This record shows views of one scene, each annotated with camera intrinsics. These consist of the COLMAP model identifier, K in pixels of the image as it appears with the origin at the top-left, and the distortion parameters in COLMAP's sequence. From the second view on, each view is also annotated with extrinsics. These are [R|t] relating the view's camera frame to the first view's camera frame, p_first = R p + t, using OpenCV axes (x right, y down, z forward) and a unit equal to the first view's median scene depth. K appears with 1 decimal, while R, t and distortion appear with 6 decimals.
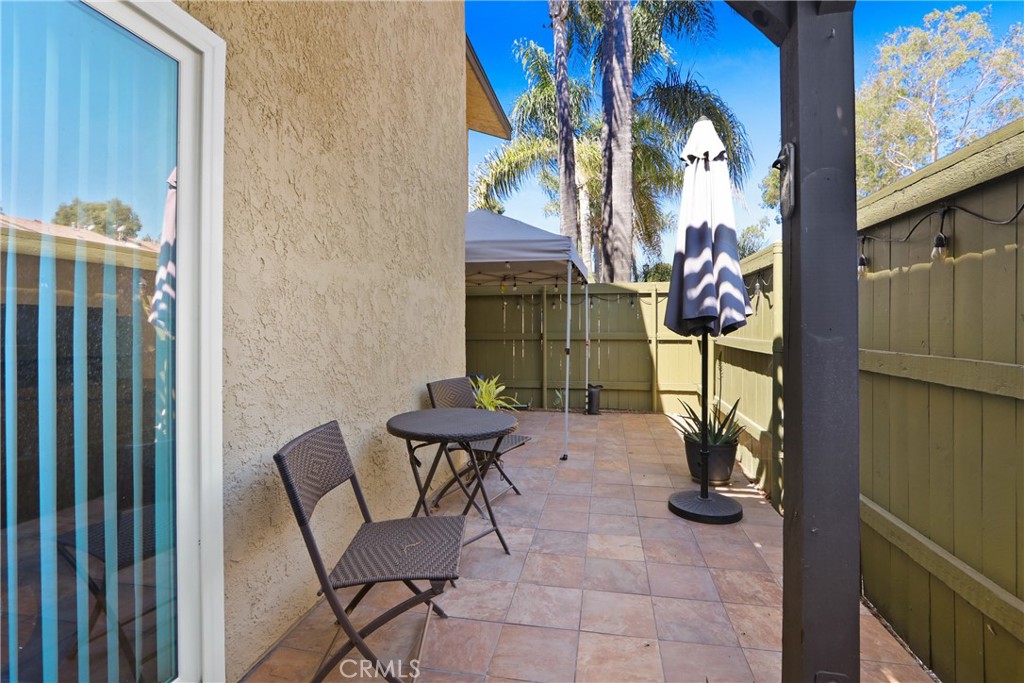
lens RADIAL K [[478.0, 0, 524.6], [0, 478.0, 326.0], [0, 0, 1]] dist [-0.015572, 0.001703]
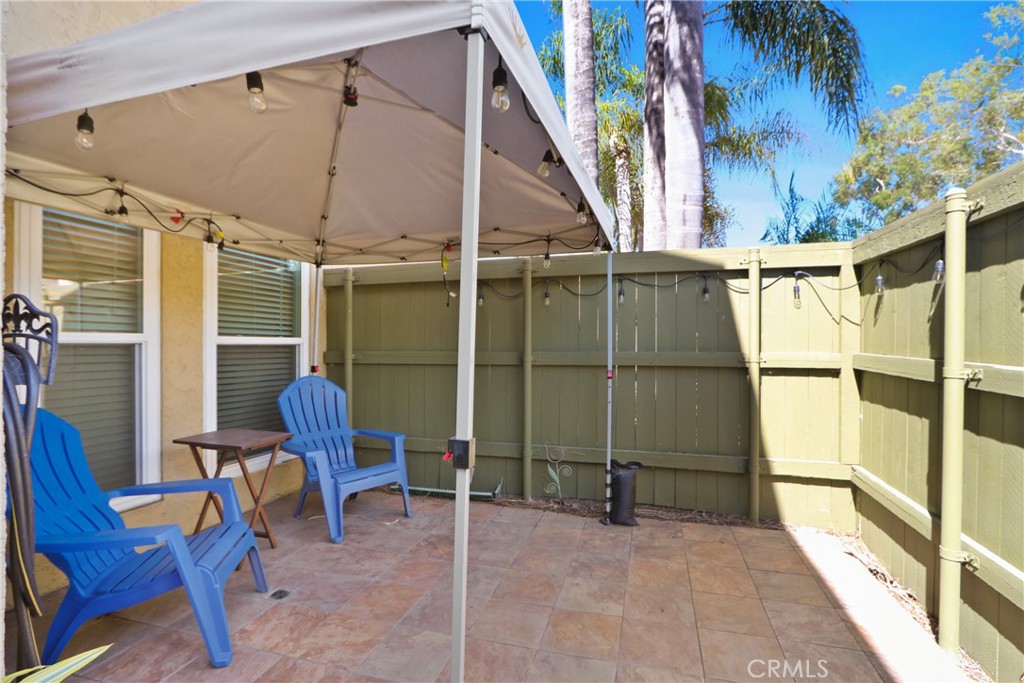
lens RADIAL K [[478.0, 0, 514.2], [0, 478.0, 344.5], [0, 0, 1]] dist [-0.015572, 0.001703]
pose [[0.993472, 0.001361, -0.114069, 0.199668], [-0.000078, 0.999937, 0.011249, 0.002047], [0.114077, -0.011167, 0.993409, 1.135969]]
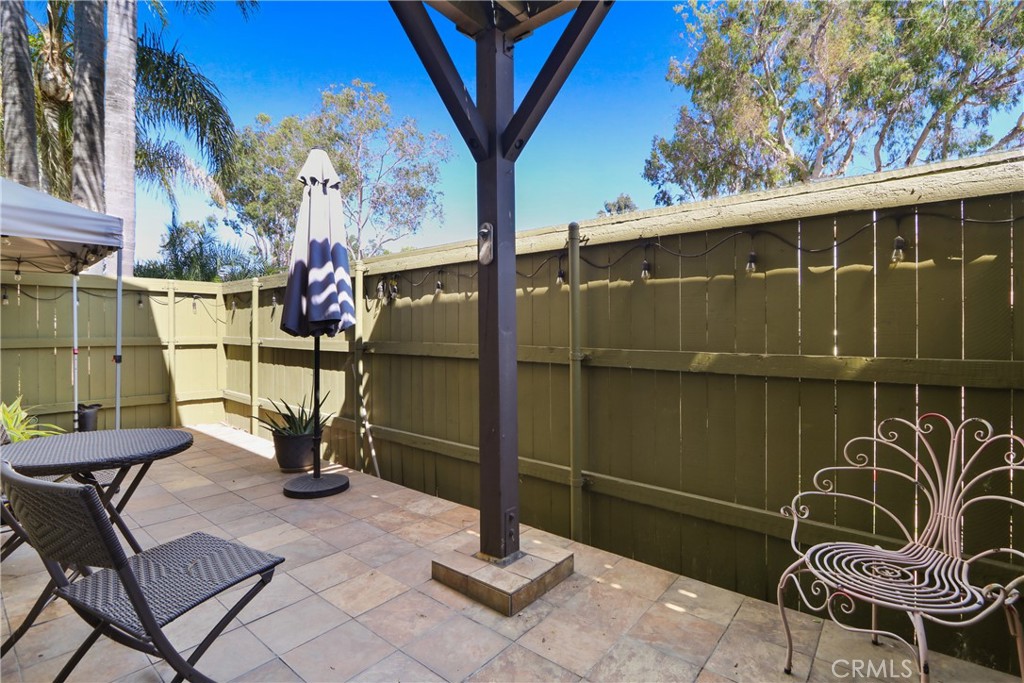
lens RADIAL K [[478.0, 0, 525.3], [0, 478.0, 332.3], [0, 0, 1]] dist [-0.015572, 0.001703]
pose [[0.487111, -0.001459, 0.873339, -0.395002], [-0.000115, 0.999998, 0.001735, 0.008500], [-0.873340, -0.000945, 0.487110, 0.005284]]
